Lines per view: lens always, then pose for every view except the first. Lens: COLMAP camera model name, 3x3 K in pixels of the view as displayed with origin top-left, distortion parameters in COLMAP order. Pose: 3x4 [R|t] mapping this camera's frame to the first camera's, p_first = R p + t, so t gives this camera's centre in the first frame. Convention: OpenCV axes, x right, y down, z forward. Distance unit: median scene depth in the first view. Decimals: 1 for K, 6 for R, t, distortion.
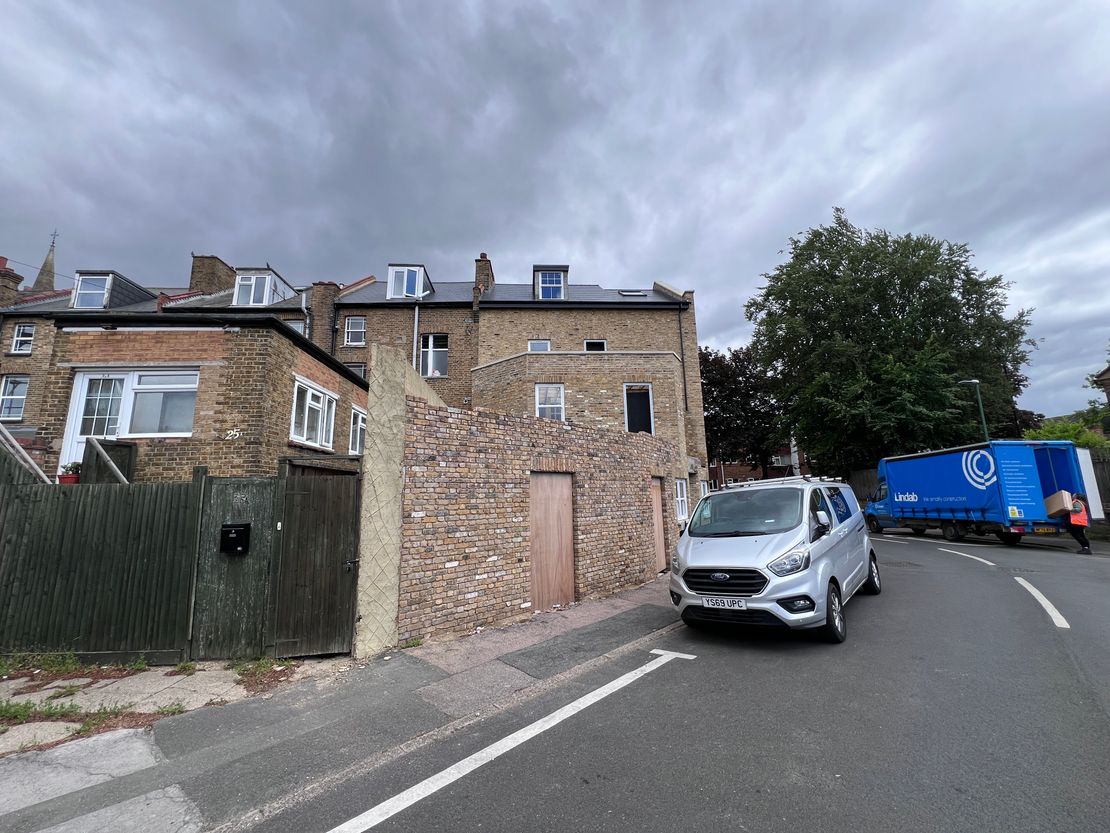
lens RADIAL K [[445.8, 0, 550.0], [0, 445.8, 422.3], [0, 0, 1]] dist [-0.004590, 0.001095]
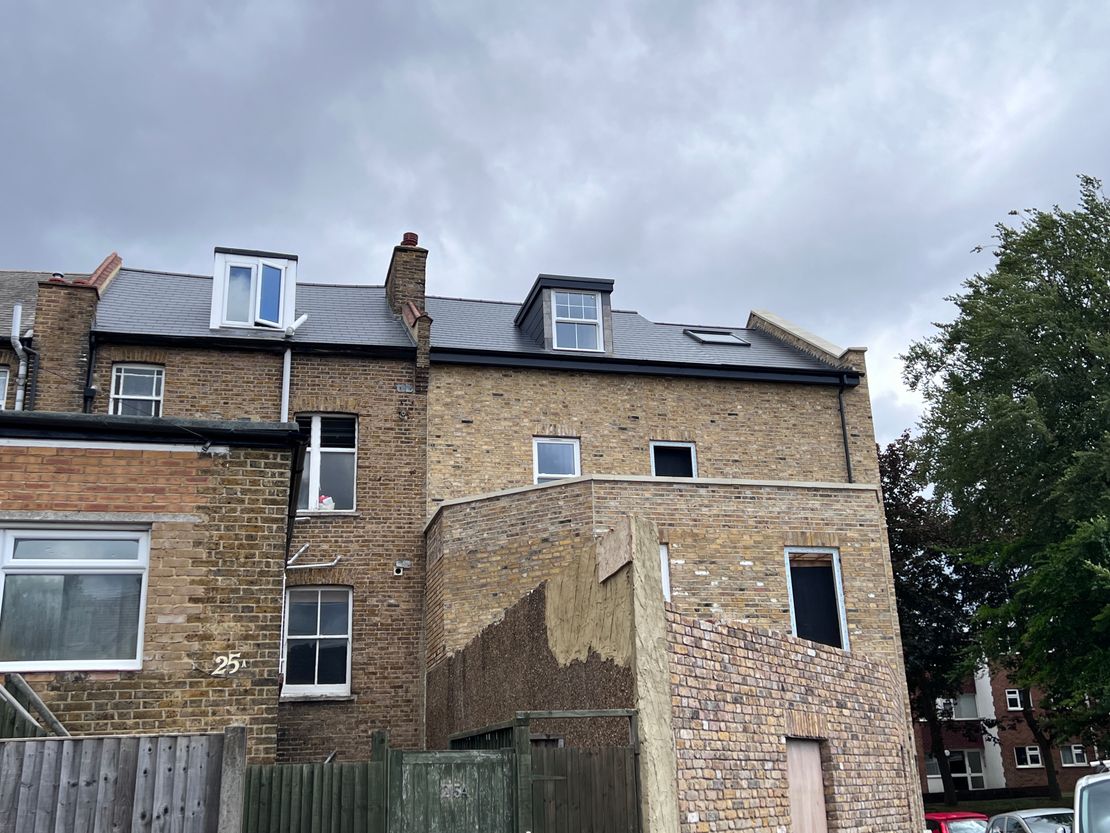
lens RADIAL K [[1170.2, 0, 555.5], [0, 1170.2, 420.2], [0, 0, 1]] dist [0.042963, 0.000000]
pose [[0.980664, 0.046816, 0.190016, -0.325531], [-0.017555, 0.988094, -0.152848, -0.025372], [-0.194910, 0.146557, 0.969810, -0.205901]]
